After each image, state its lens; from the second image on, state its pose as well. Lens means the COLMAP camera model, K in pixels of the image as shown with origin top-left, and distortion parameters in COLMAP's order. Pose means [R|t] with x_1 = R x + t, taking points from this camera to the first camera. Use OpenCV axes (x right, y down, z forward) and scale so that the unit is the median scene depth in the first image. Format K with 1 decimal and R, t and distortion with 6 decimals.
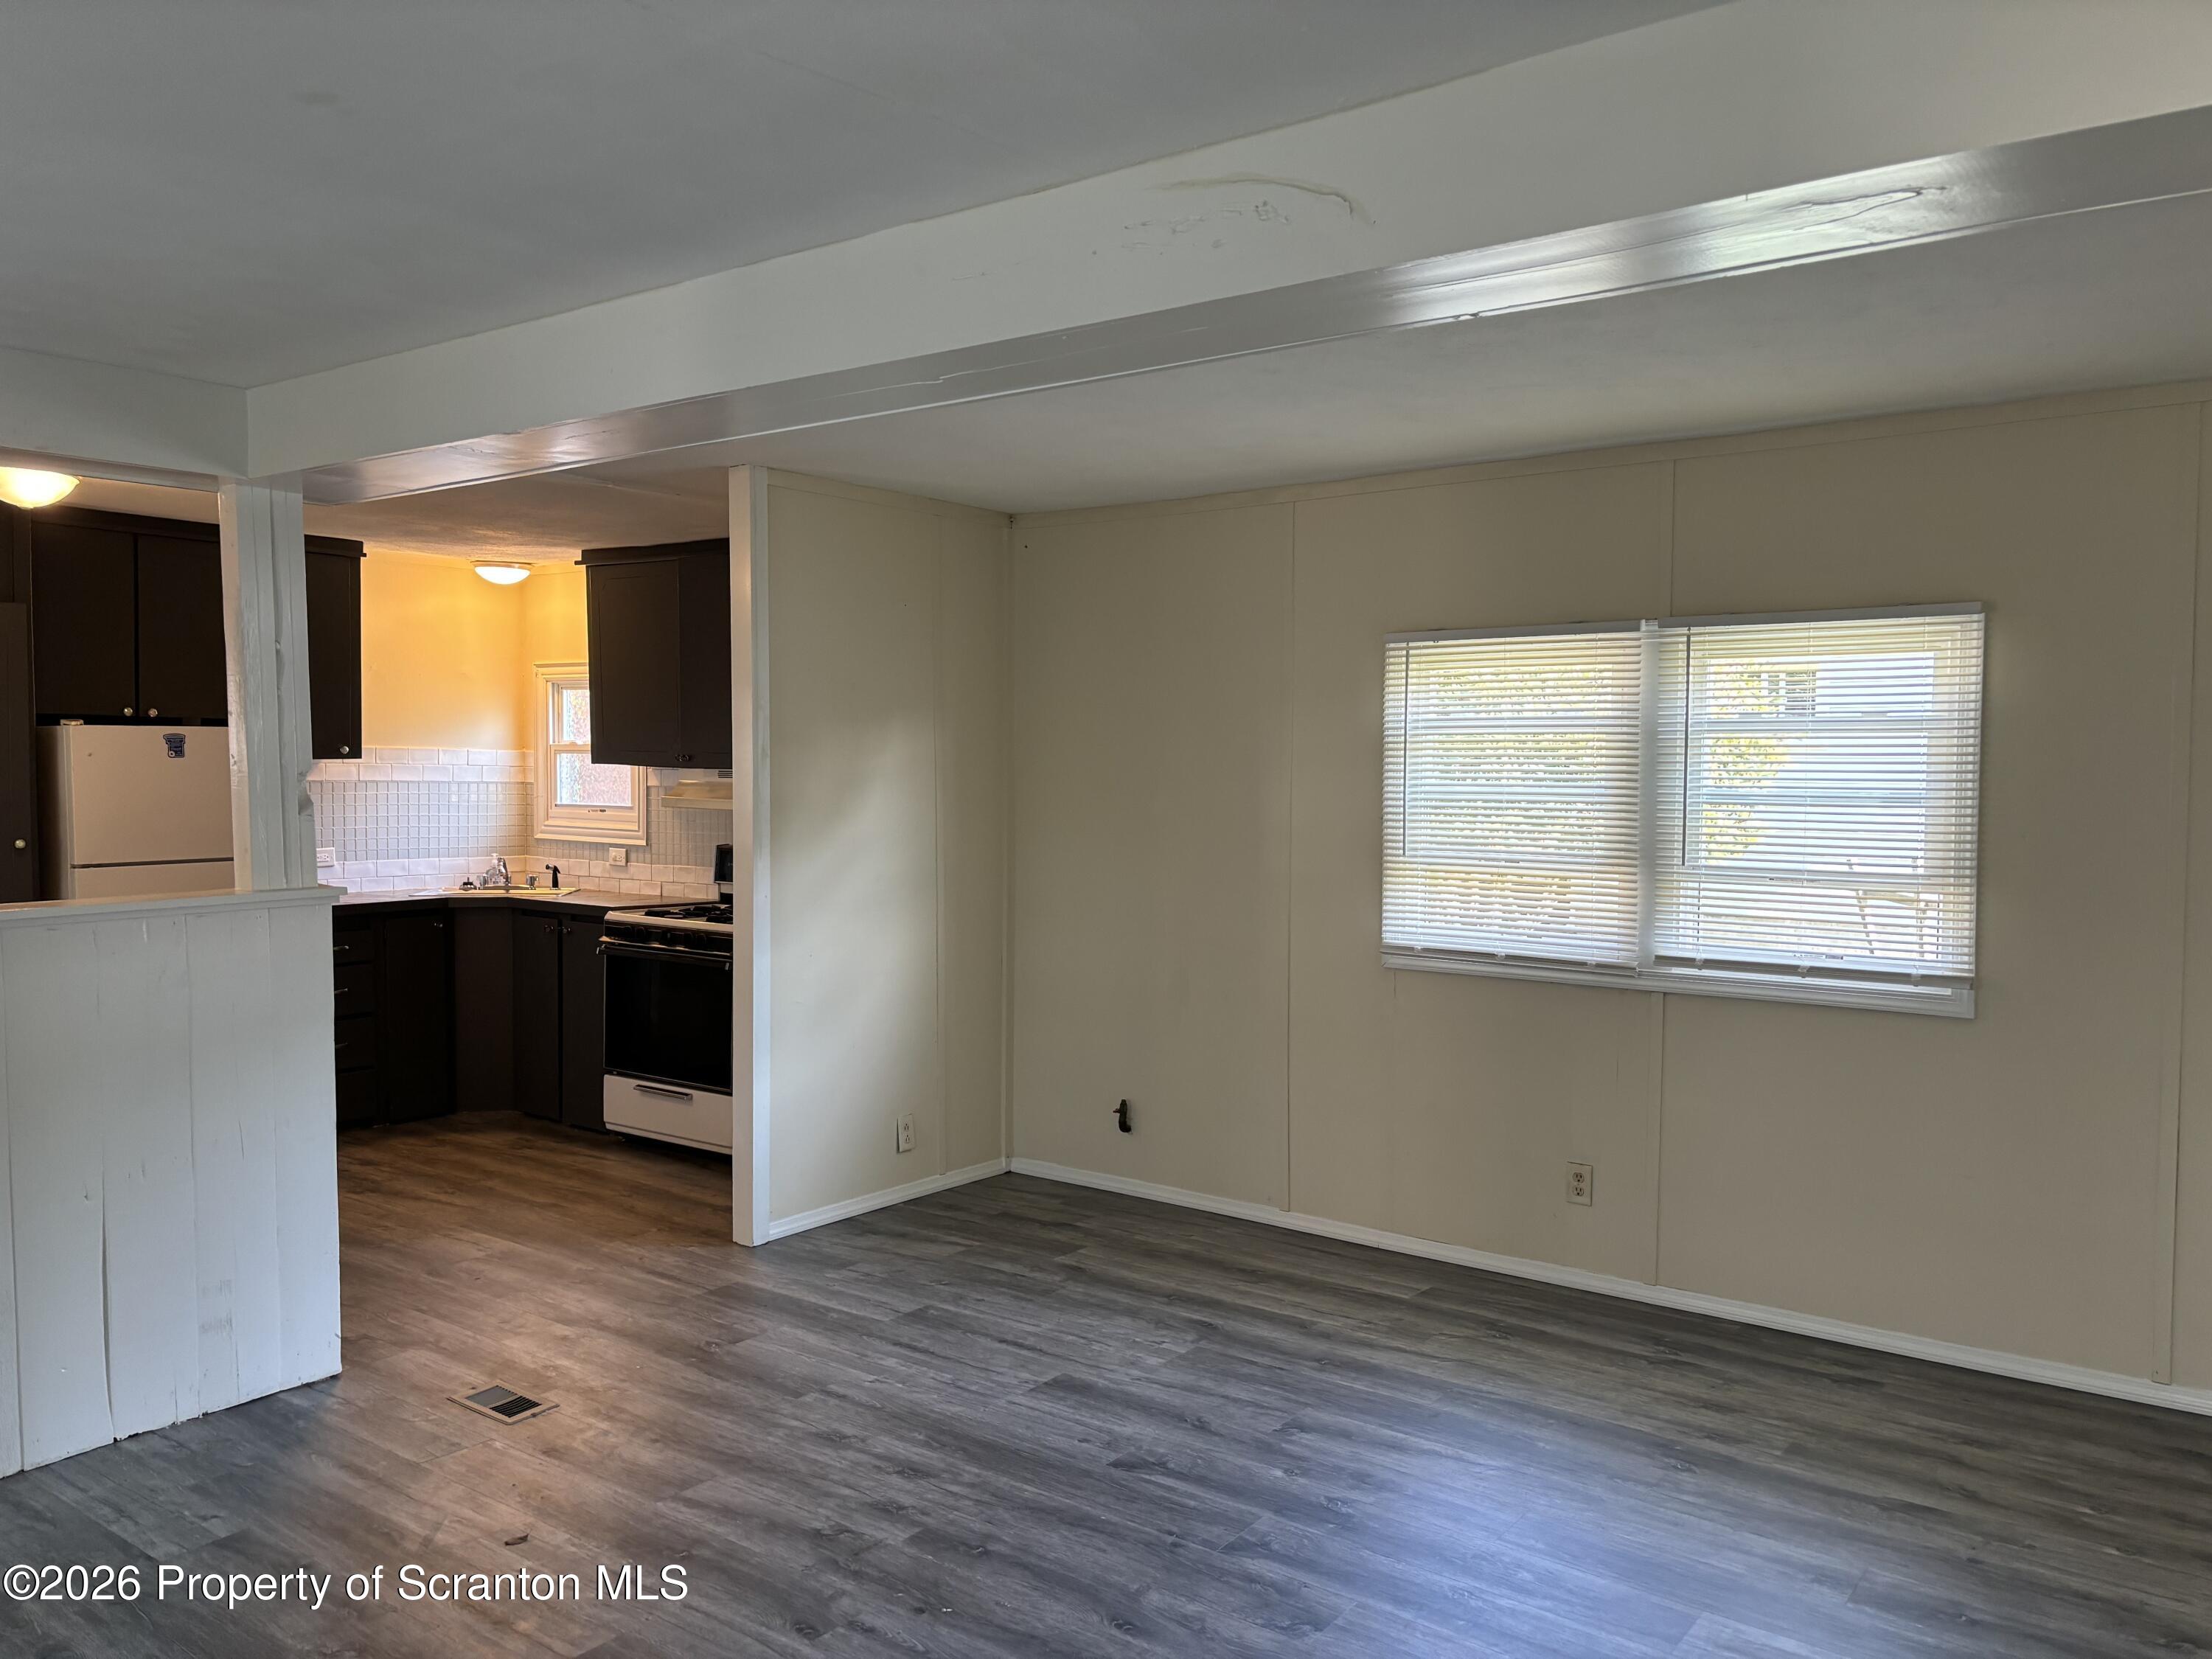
lens RADIAL K [[1737.2, 0, 1071.1], [0, 1737.2, 824.4], [0, 0, 1]] dist [0.061916, -0.026139]
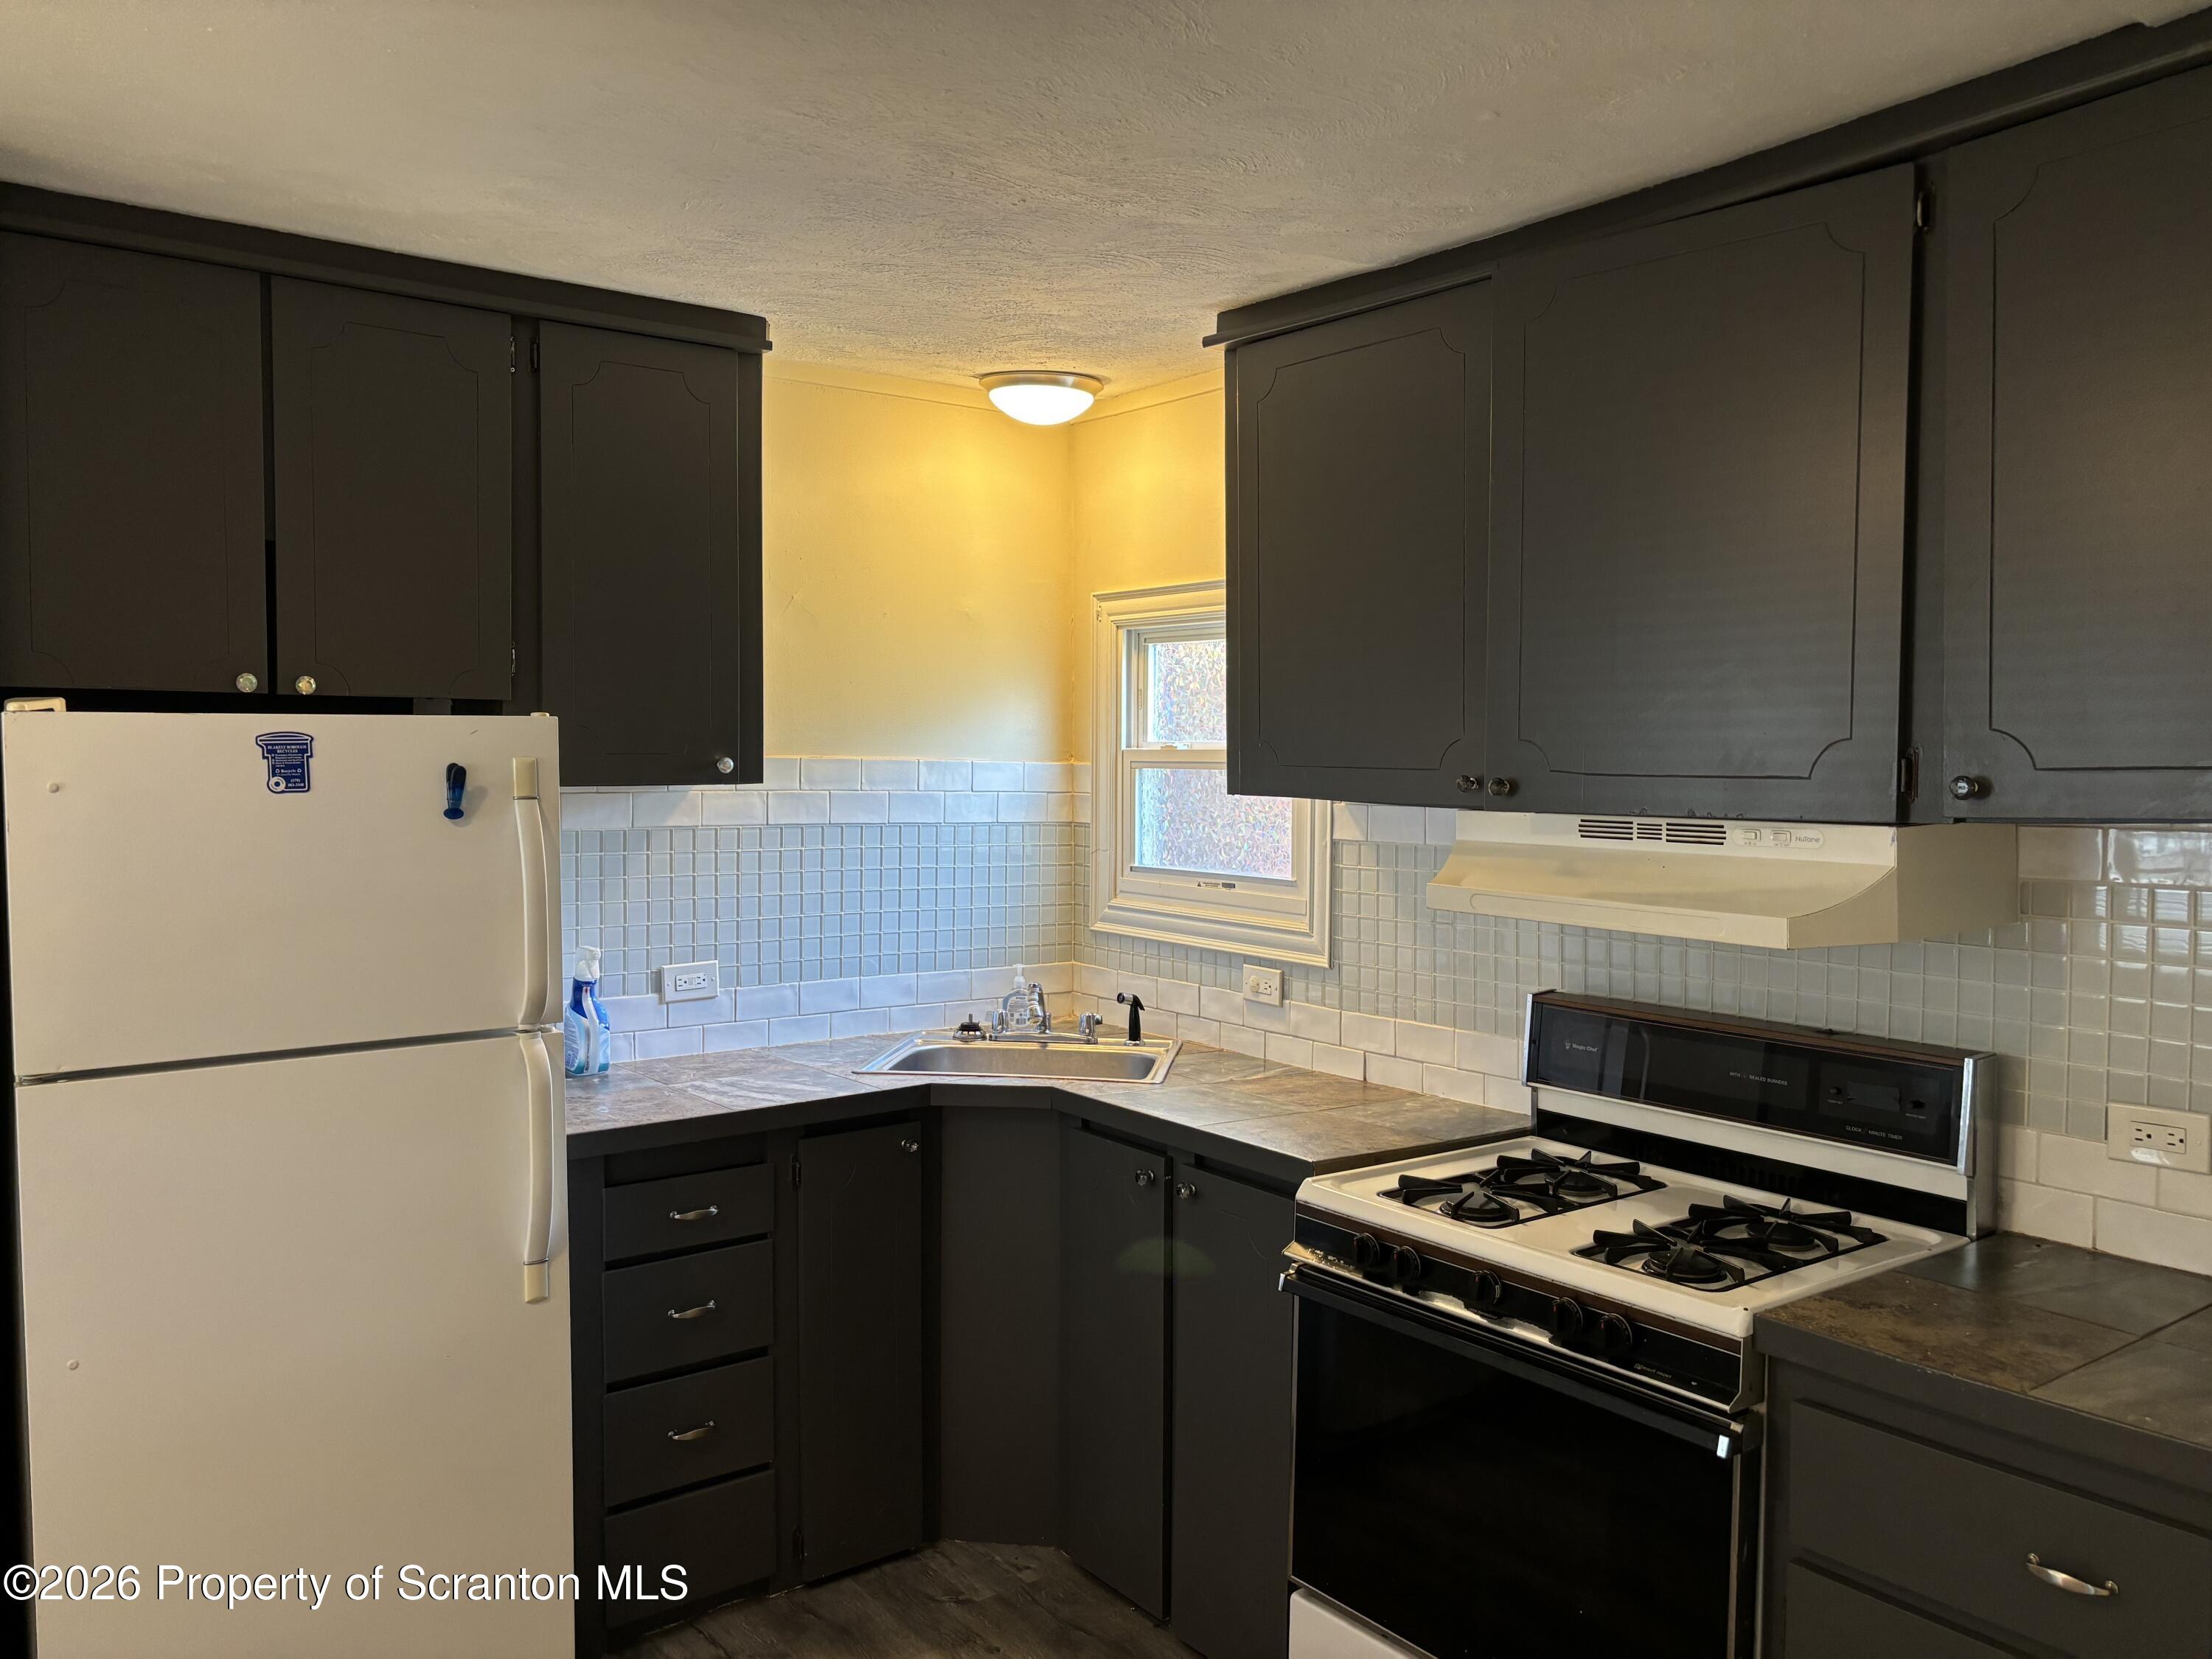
lens RADIAL K [[1737.2, 0, 1108.1], [0, 1737.2, 830.8], [0, 0, 1]] dist [0.061916, -0.026139]
pose [[0.968066, 0.010092, -0.250493, -0.171999], [-0.008656, 0.999939, 0.006835, -0.025215], [0.250546, -0.004448, 0.968094, 0.498360]]
